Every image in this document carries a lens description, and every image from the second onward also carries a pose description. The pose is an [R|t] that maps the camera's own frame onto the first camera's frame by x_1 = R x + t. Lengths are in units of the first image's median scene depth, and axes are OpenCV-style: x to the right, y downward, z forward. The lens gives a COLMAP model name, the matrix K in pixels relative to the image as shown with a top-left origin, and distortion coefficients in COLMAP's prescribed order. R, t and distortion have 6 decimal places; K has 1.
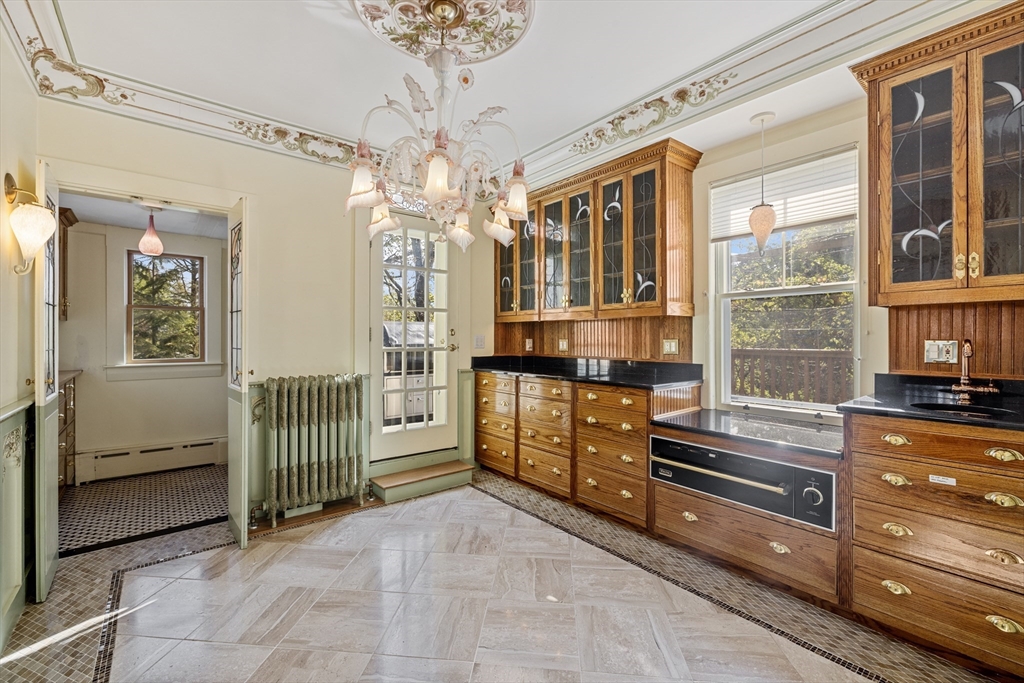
lens RADIAL K [[431.0, 0, 509.4], [0, 431.0, 338.1], [0, 0, 1]] dist [-0.001777, -0.000559]
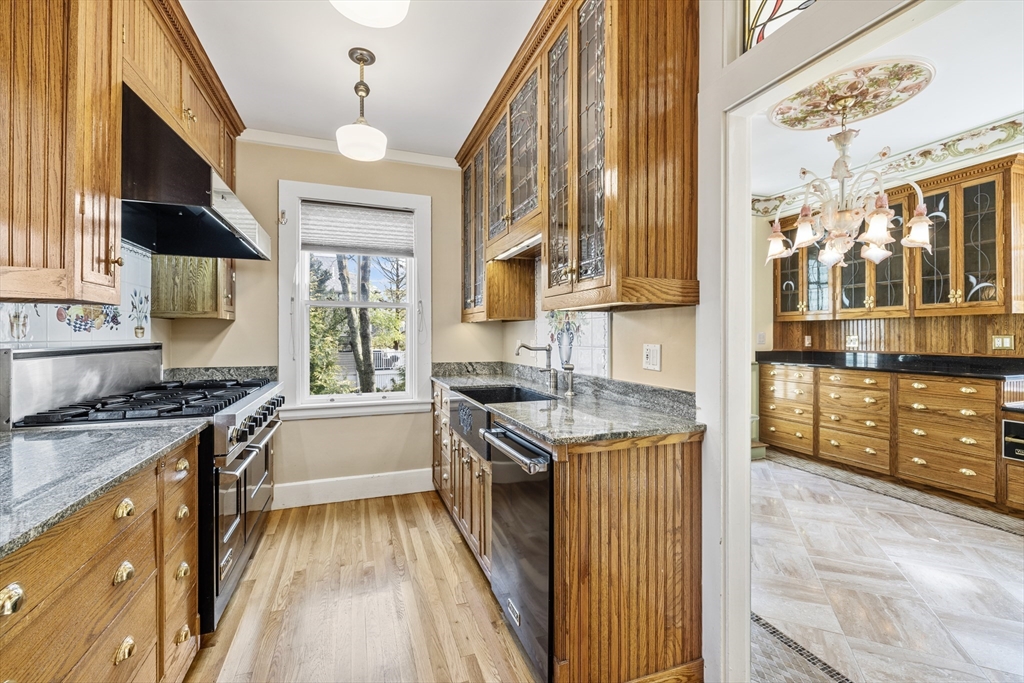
lens RADIAL K [[431.7, 0, 506.5], [0, 431.7, 335.2], [0, 0, 1]] dist [0.001094, -0.000091]
pose [[0.943780, -0.002505, -0.330563, -0.477697], [0.001379, 0.999992, -0.003640, 0.004729], [0.330570, 0.002980, 0.943777, -0.456616]]
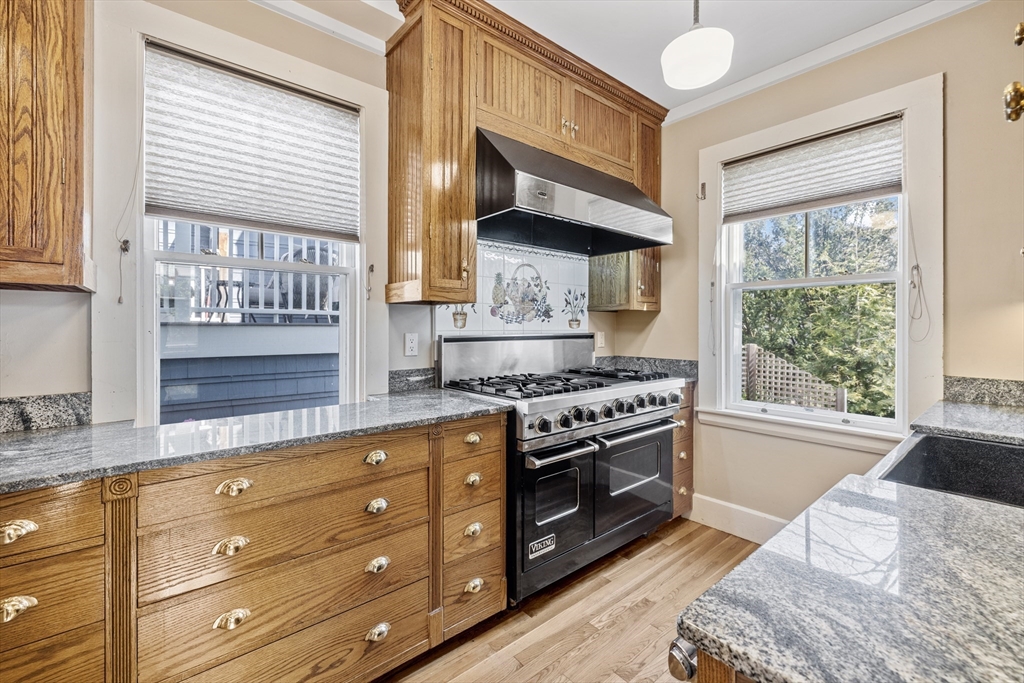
lens RADIAL K [[429.8, 0, 508.1], [0, 429.8, 327.7], [0, 0, 1]] dist [-0.000103, -0.000092]
pose [[0.006482, -0.001384, -0.999978, -0.421813], [-0.002981, 0.999995, -0.001404, 0.005974], [0.999975, 0.002990, 0.006478, -0.047720]]
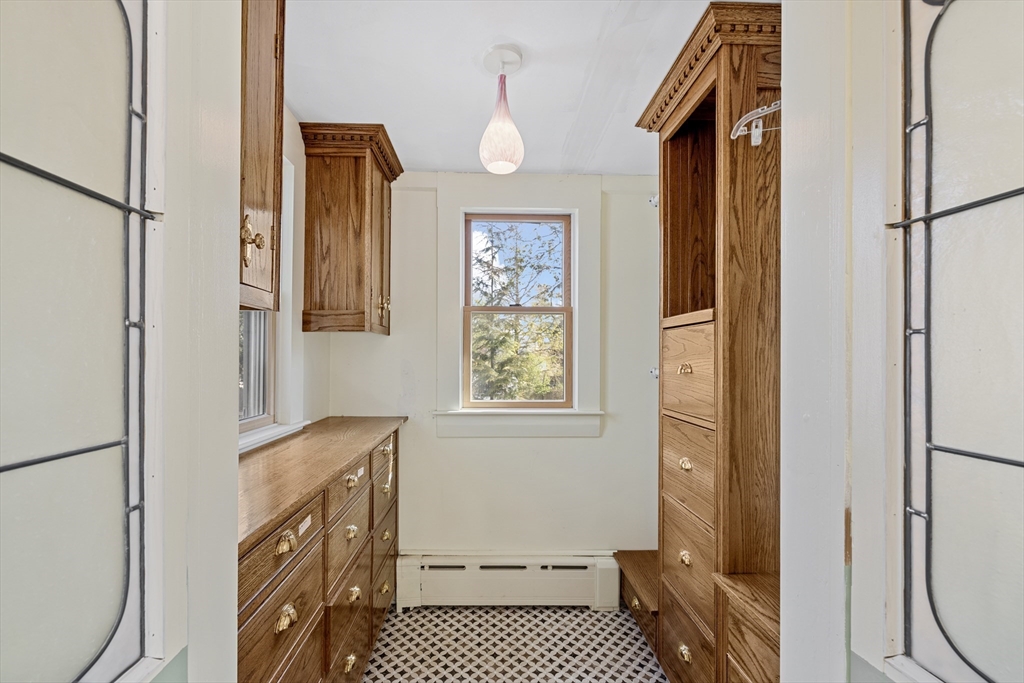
lens RADIAL K [[427.7, 0, 509.1], [0, 427.7, 356.9], [0, 0, 1]] dist [0.000303, -0.000021]
pose [[0.800641, -0.000639, -0.599144, -0.645750], [-0.003975, 0.999972, -0.006378, -0.007928], [0.599131, 0.007488, 0.800616, 0.751390]]
